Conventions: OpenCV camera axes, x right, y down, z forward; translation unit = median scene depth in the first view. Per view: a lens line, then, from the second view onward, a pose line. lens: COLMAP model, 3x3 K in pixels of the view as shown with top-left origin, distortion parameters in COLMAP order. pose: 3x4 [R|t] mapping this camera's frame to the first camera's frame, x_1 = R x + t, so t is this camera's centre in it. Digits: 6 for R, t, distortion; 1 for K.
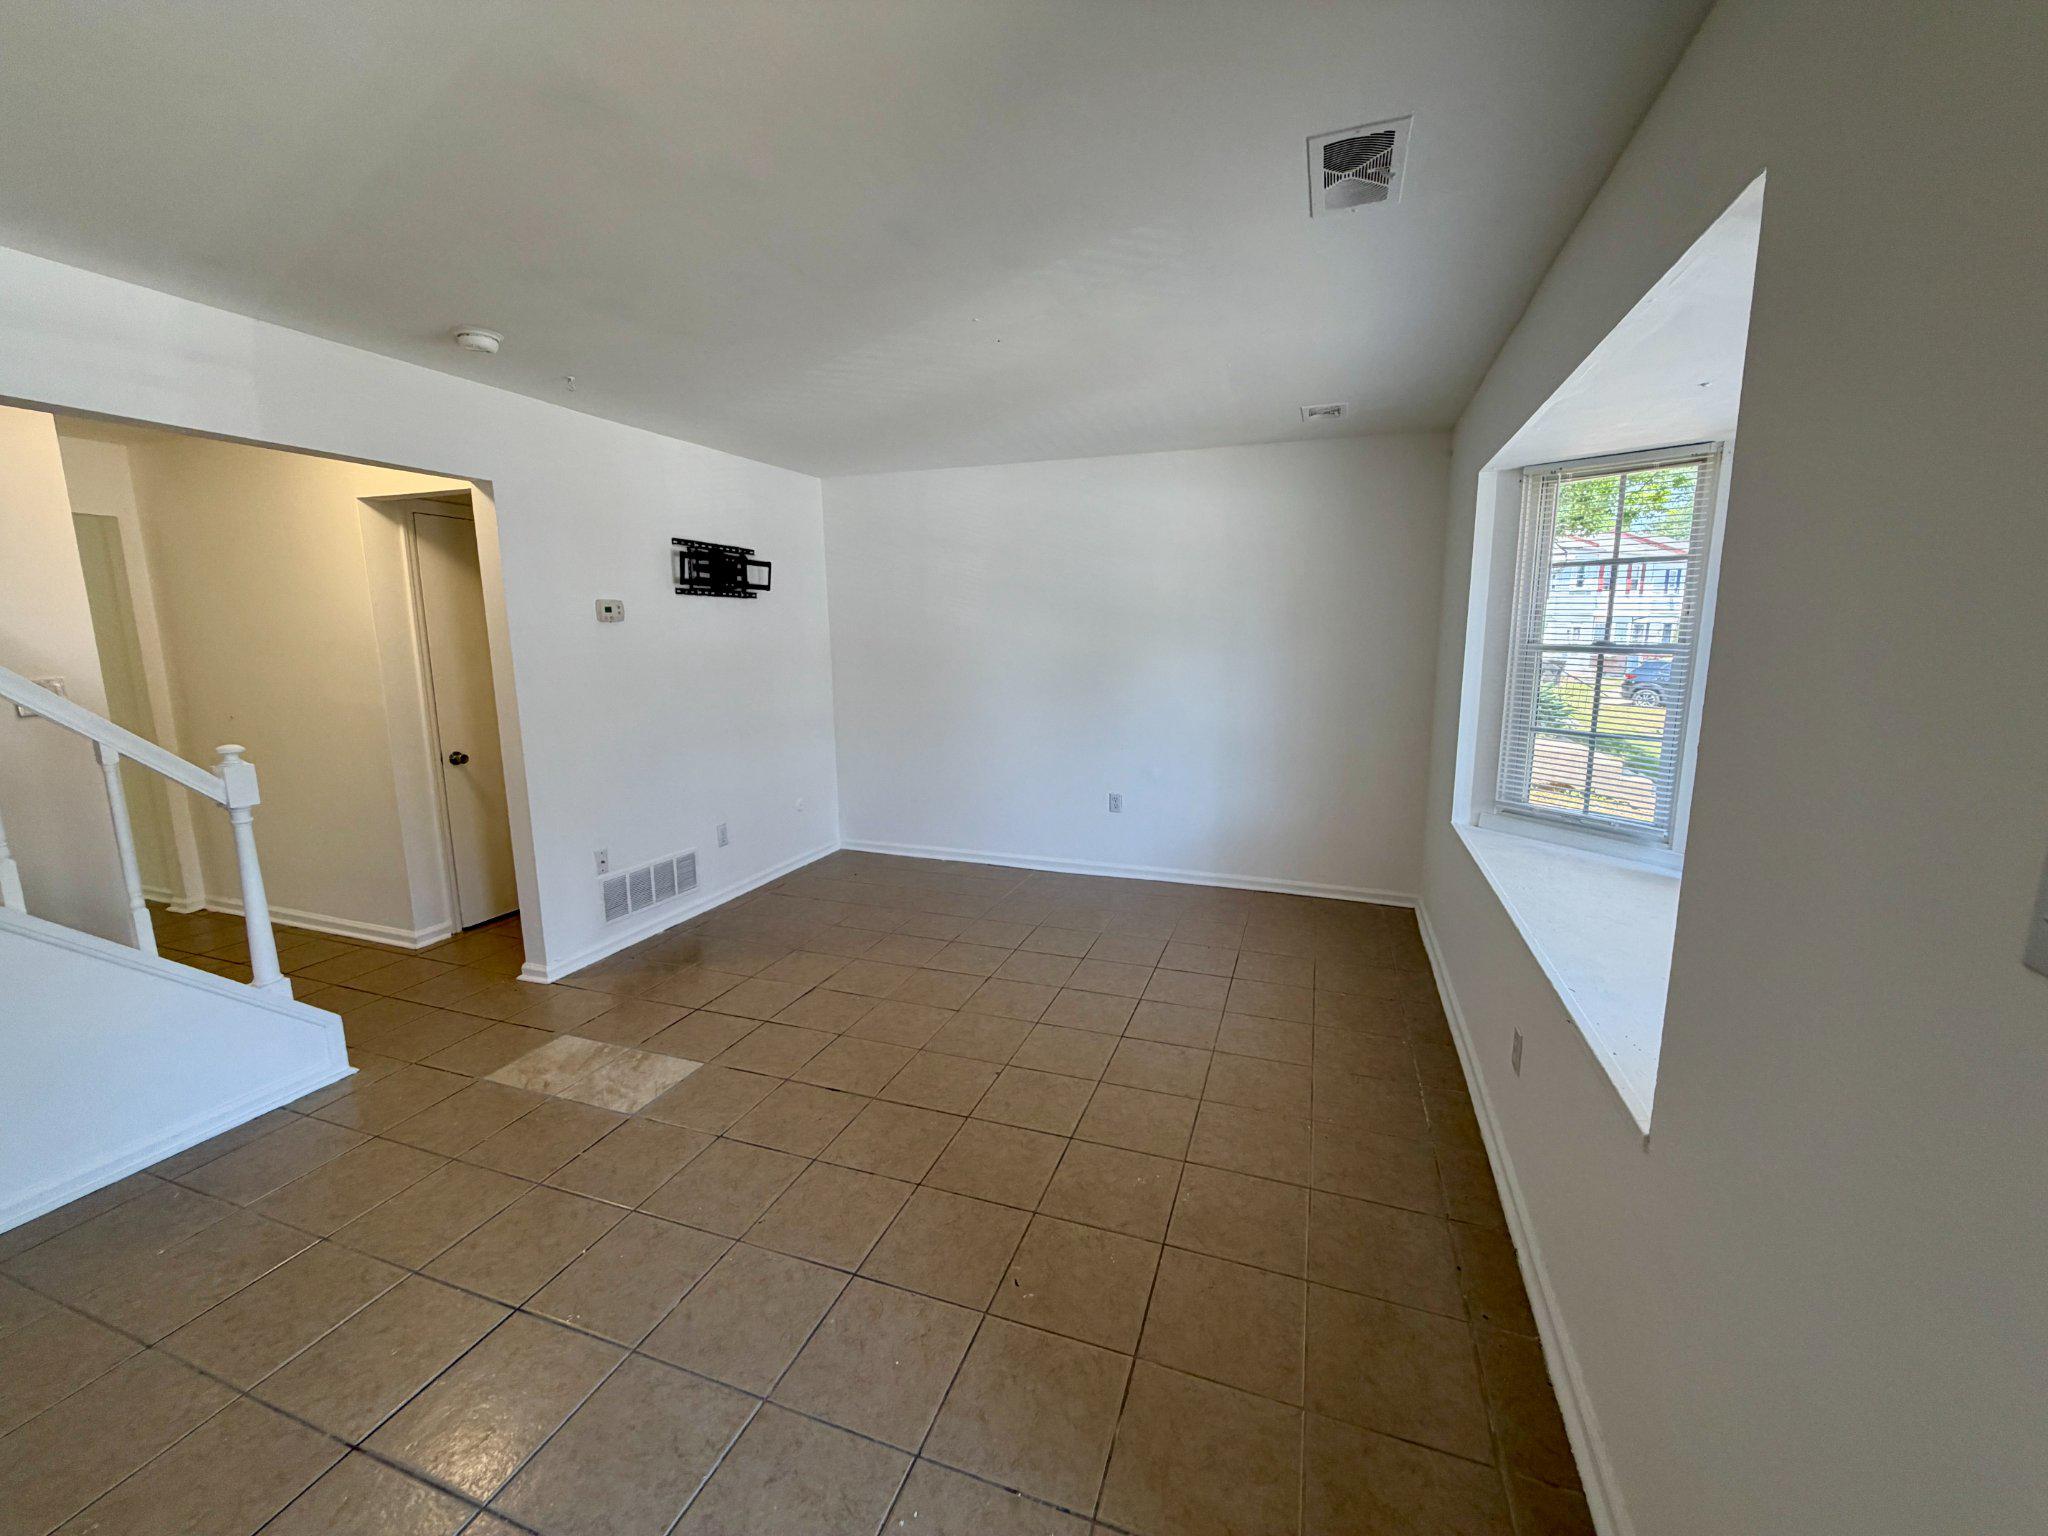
lens RADIAL K [[824.8, 0, 1018.8], [0, 824.8, 766.0], [0, 0, 1]] dist [-0.000626, 0.000007]
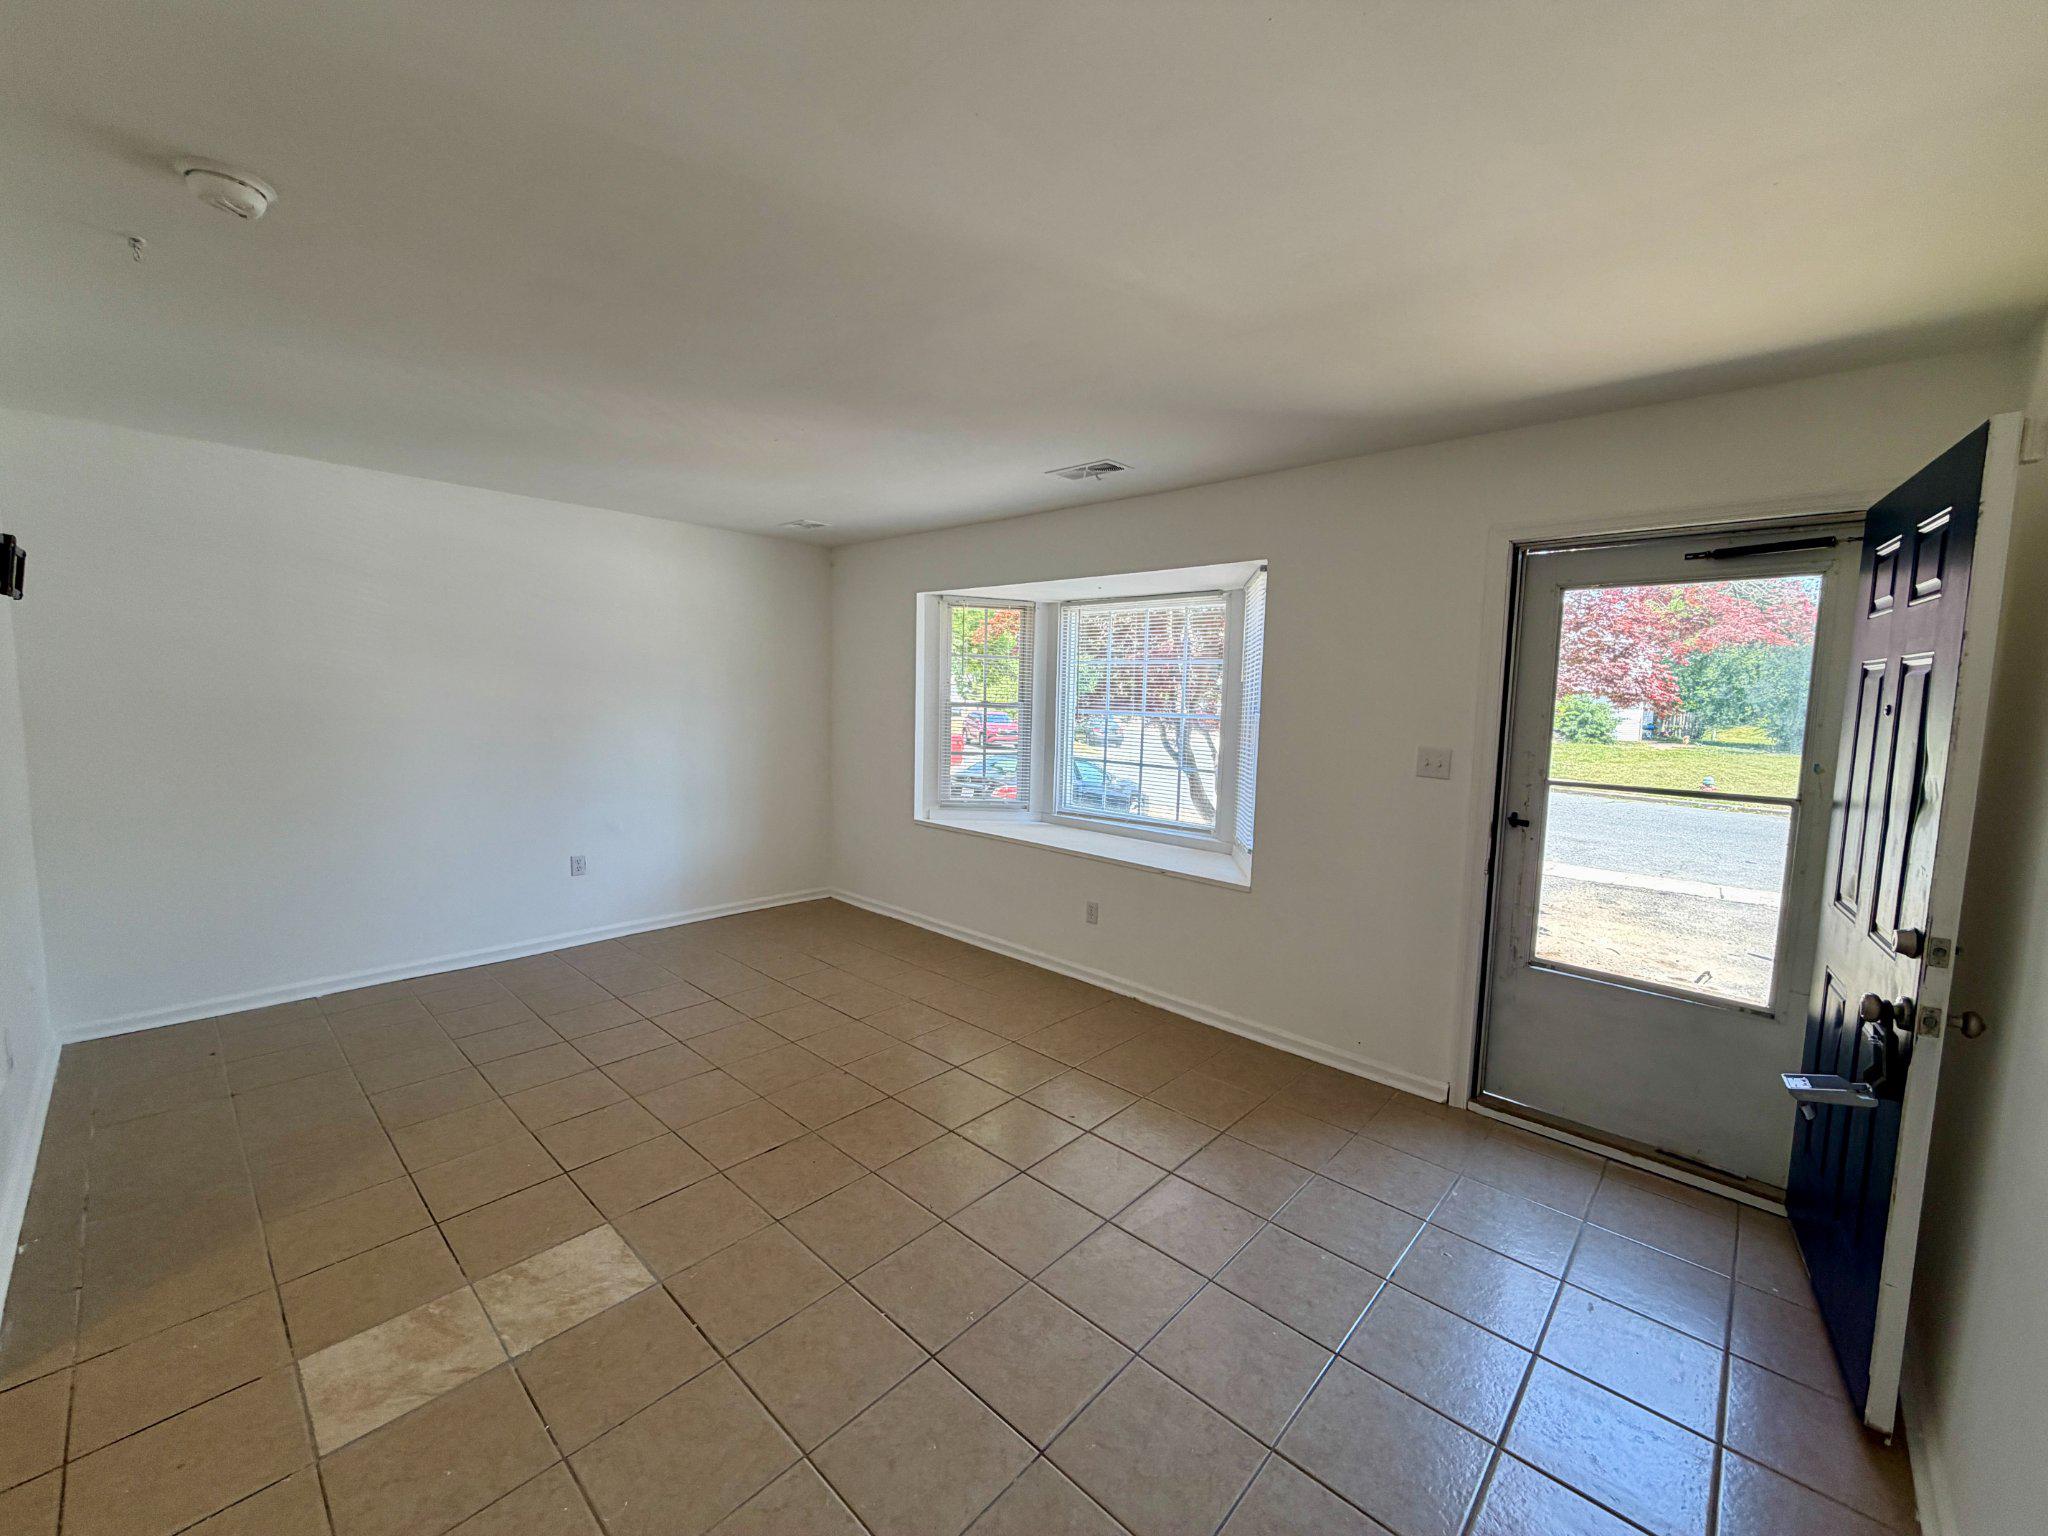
lens RADIAL K [[824.7, 0, 1019.0], [0, 824.7, 765.1], [0, 0, 1]] dist [-0.001994, 0.011580]
pose [[0.387345, -0.069336, 0.919324, -0.717353], [0.120257, 0.992448, 0.024182, -0.040510], [-0.914058, 0.101189, 0.392758, 0.208598]]
